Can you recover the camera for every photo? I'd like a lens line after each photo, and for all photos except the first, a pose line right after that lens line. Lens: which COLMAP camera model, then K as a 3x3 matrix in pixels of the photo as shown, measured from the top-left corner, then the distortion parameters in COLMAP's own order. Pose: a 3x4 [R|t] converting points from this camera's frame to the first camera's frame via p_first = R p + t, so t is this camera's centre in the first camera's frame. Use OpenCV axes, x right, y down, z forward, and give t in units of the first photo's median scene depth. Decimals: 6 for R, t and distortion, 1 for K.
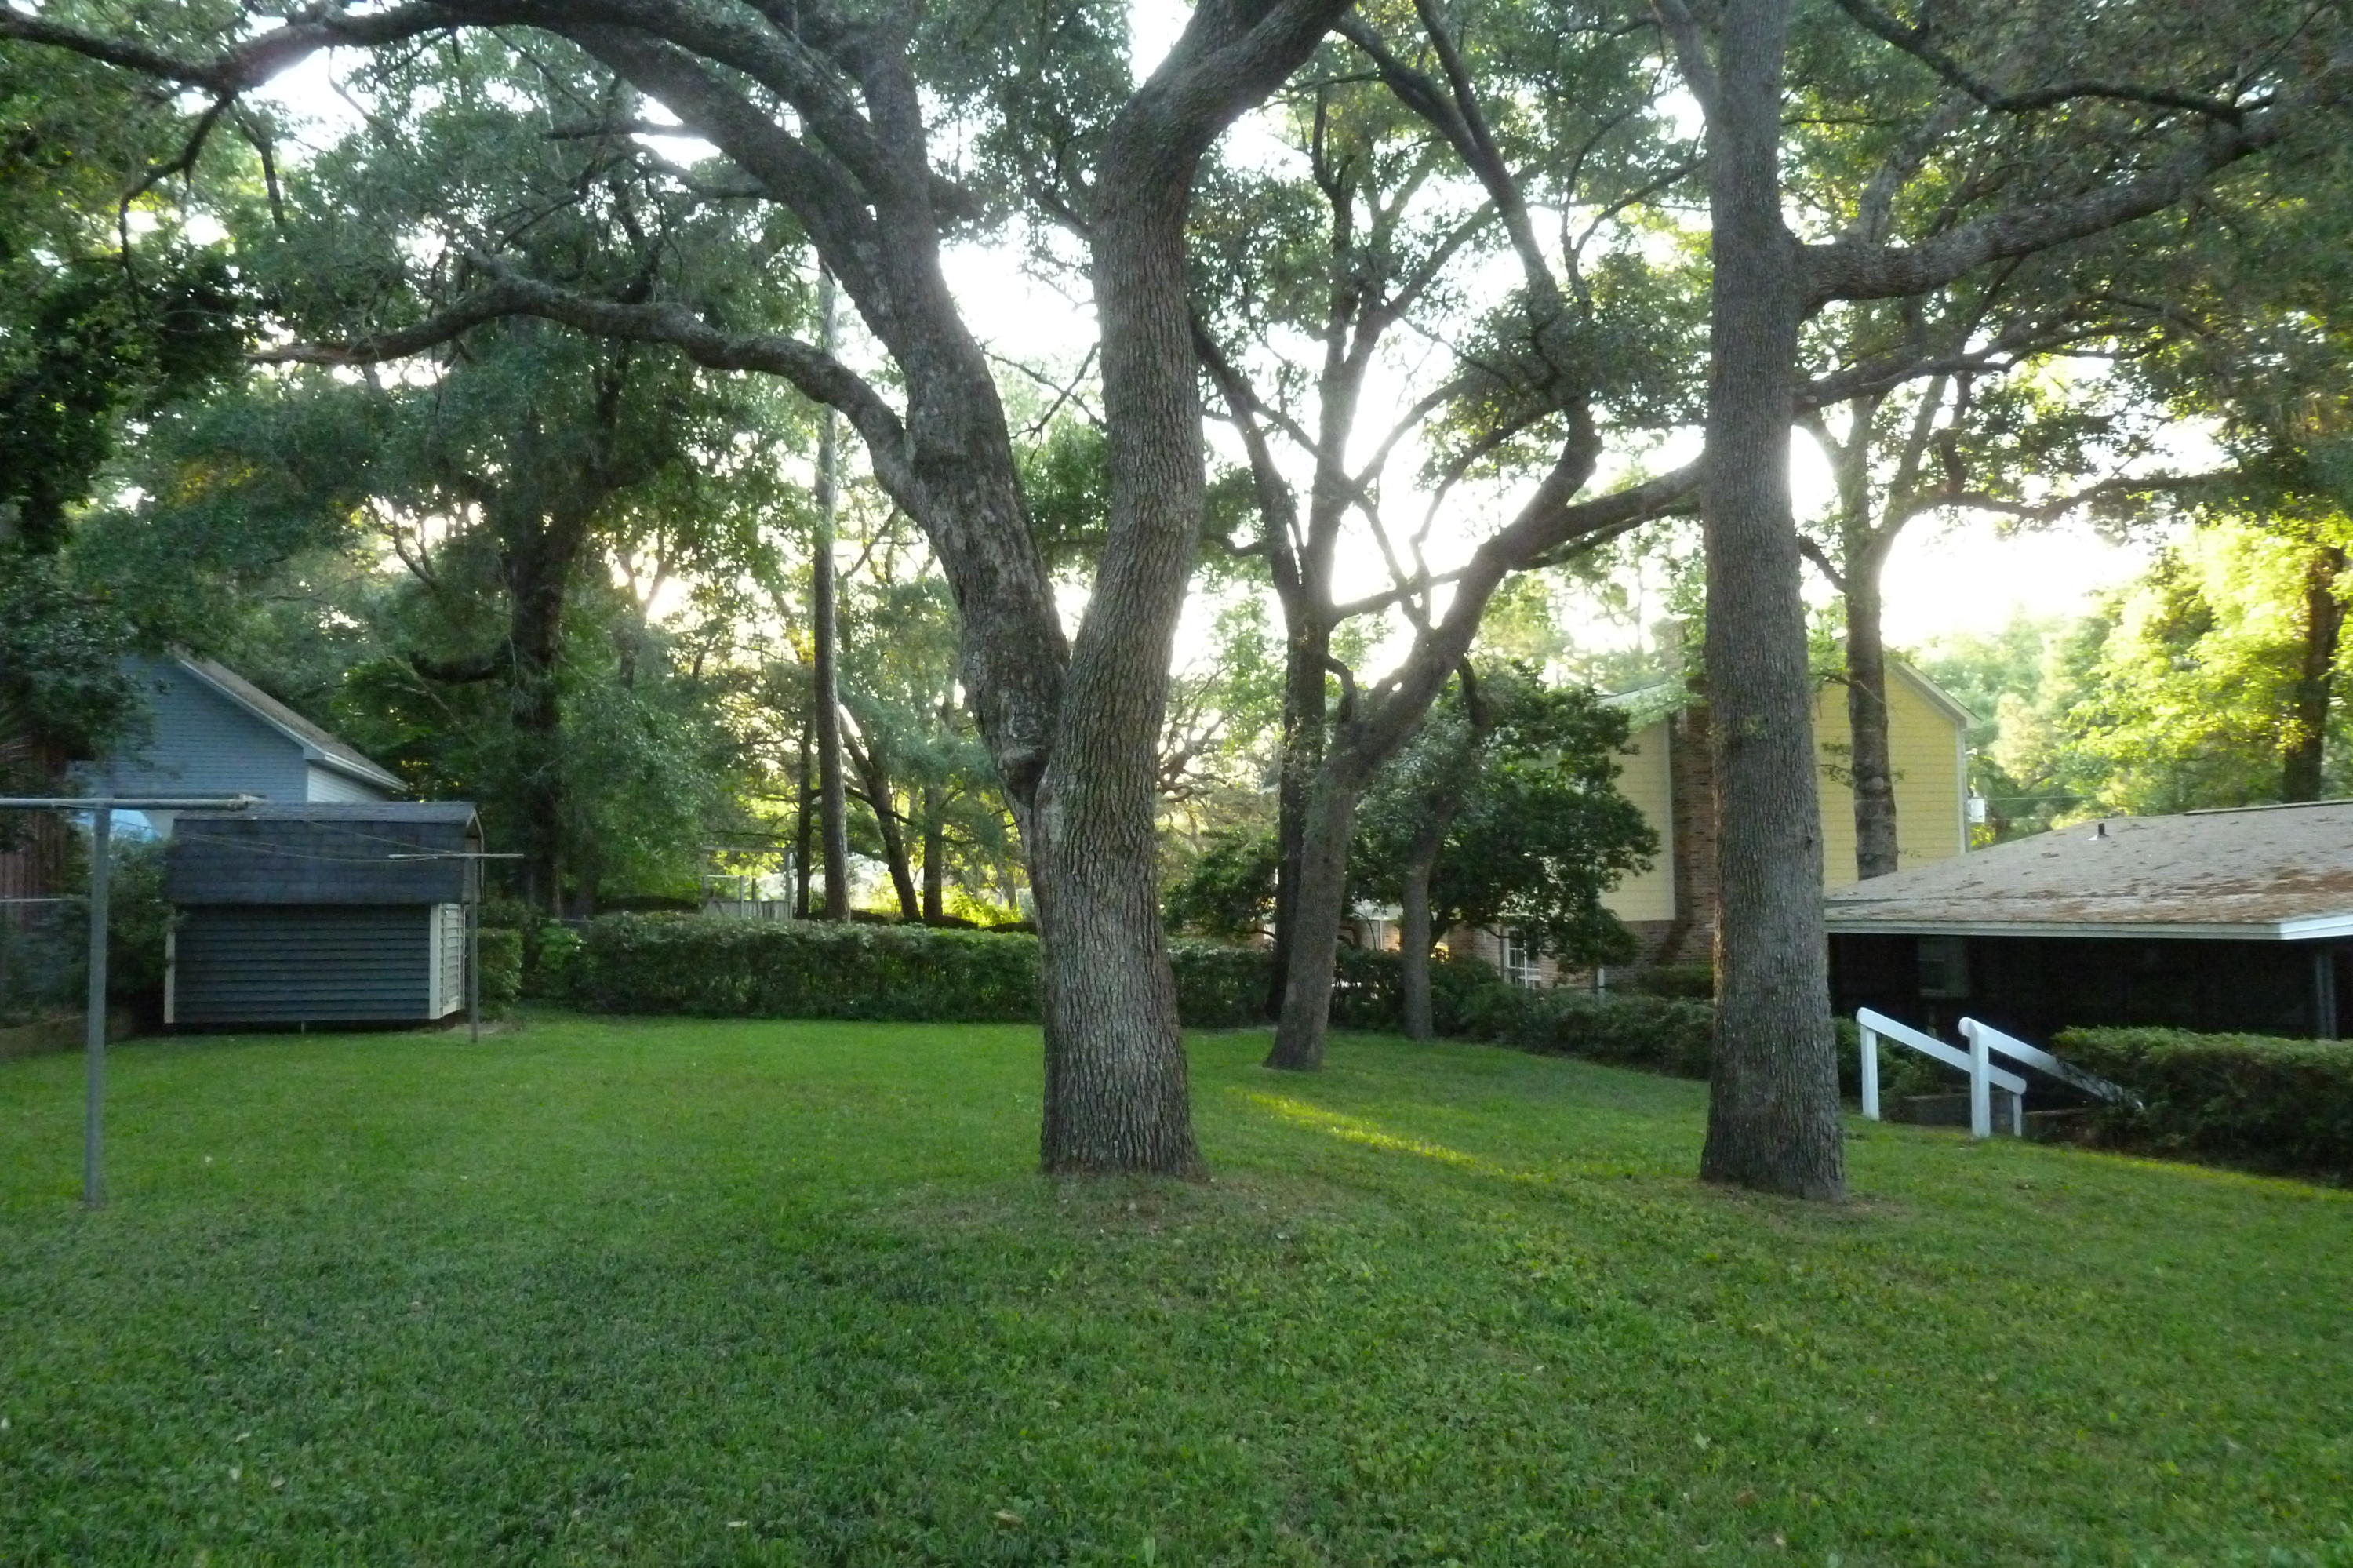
lens RADIAL K [[1682.0, 0, 1177.1], [0, 1682.0, 787.7], [0, 0, 1]] dist [-0.014497, -0.003892]
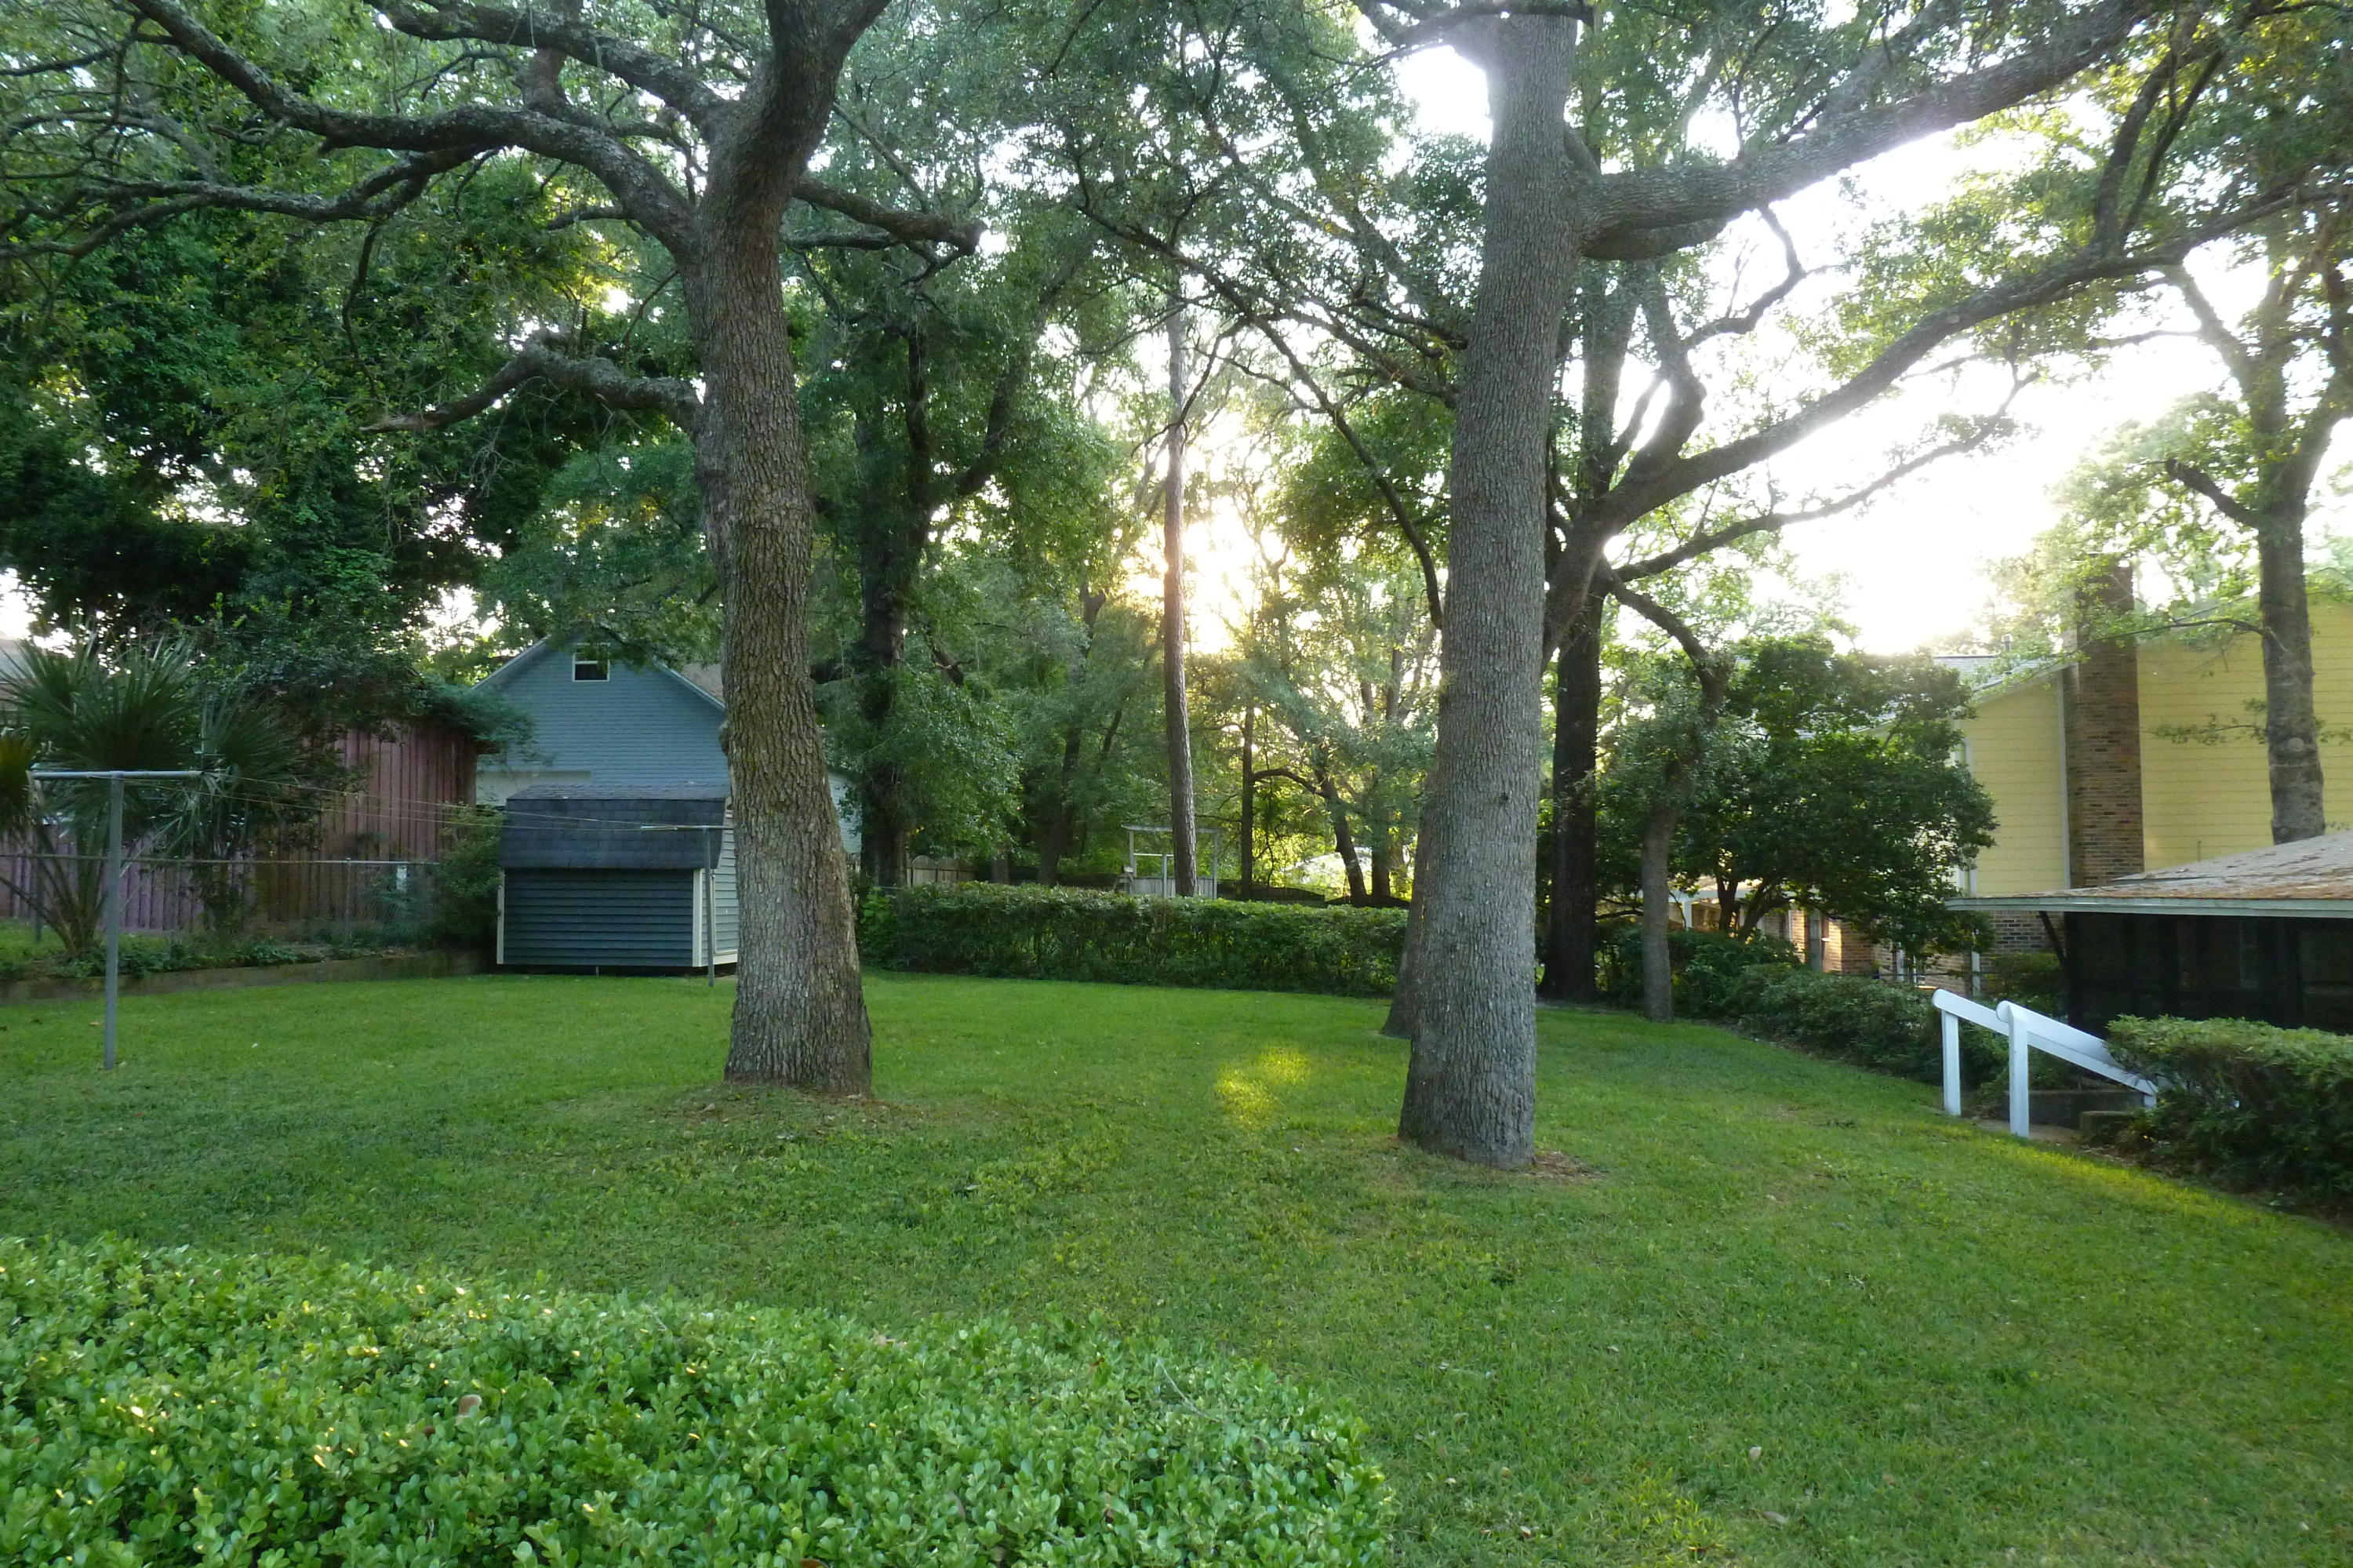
lens RADIAL K [[1682.0, 0, 1184.7], [0, 1682.0, 782.2], [0, 0, 1]] dist [-0.014497, -0.003892]
pose [[0.939113, -0.011431, -0.343418, 0.290198], [0.013479, 0.999903, 0.003577, 0.008887], [0.343343, -0.007988, 0.939176, 0.010701]]
